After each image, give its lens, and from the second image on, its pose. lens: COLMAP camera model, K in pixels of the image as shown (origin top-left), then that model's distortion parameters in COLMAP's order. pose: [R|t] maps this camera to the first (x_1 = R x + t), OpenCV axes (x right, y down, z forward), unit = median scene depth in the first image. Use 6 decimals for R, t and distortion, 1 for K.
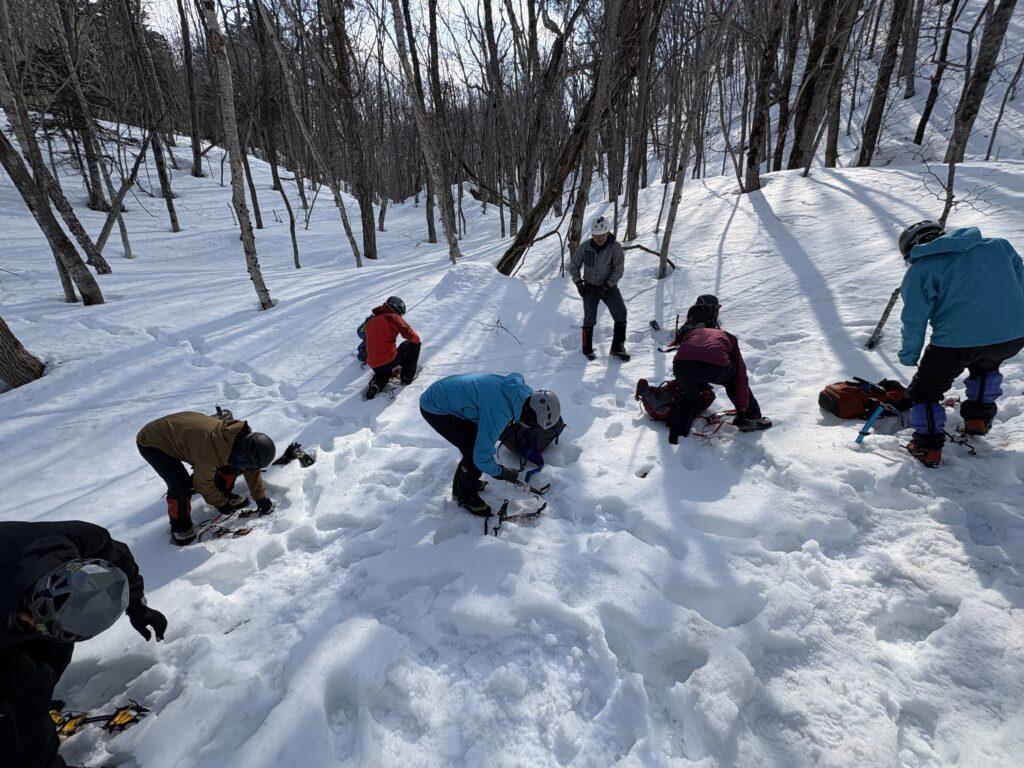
lens RADIAL K [[409.1, 0, 512.0], [0, 409.1, 384.0], [0, 0, 1]] dist [-0.002765, -0.000071]
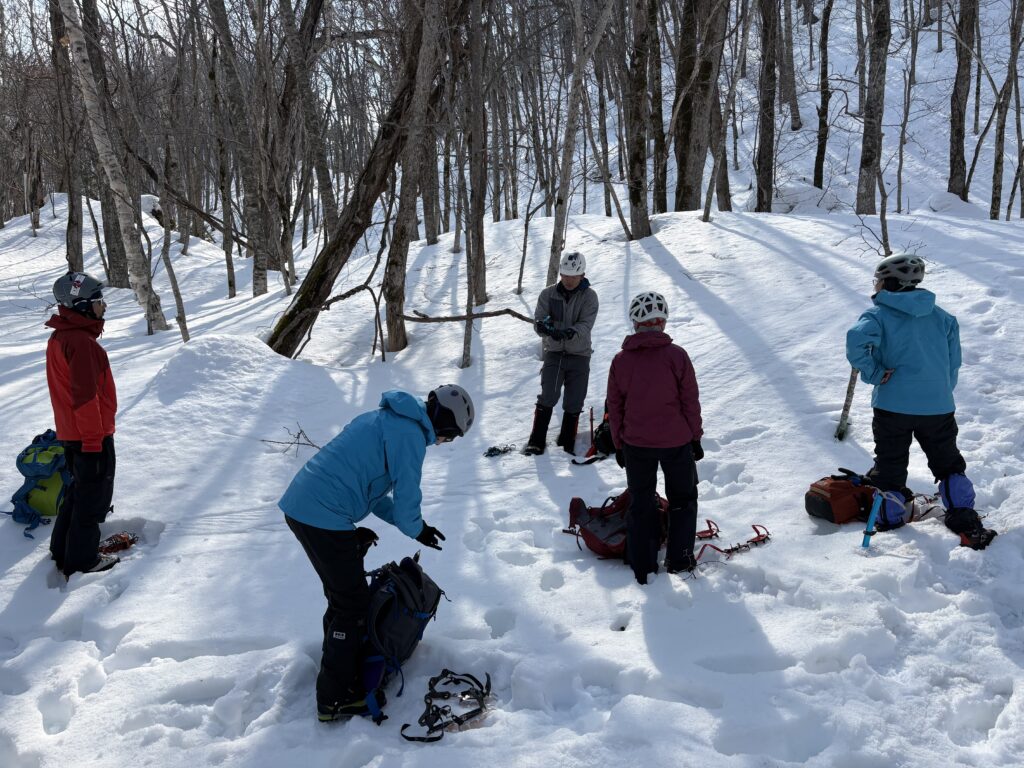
lens RADIAL K [[818.7, 0, 512.0], [0, 818.7, 384.0], [0, 0, 1]] dist [0.062987, -0.084424]
pose [[0.928050, -0.021075, 0.371860, -0.150174], [0.112985, 0.967282, -0.227156, 0.057132], [-0.354906, 0.252827, 0.900067, -0.103929]]
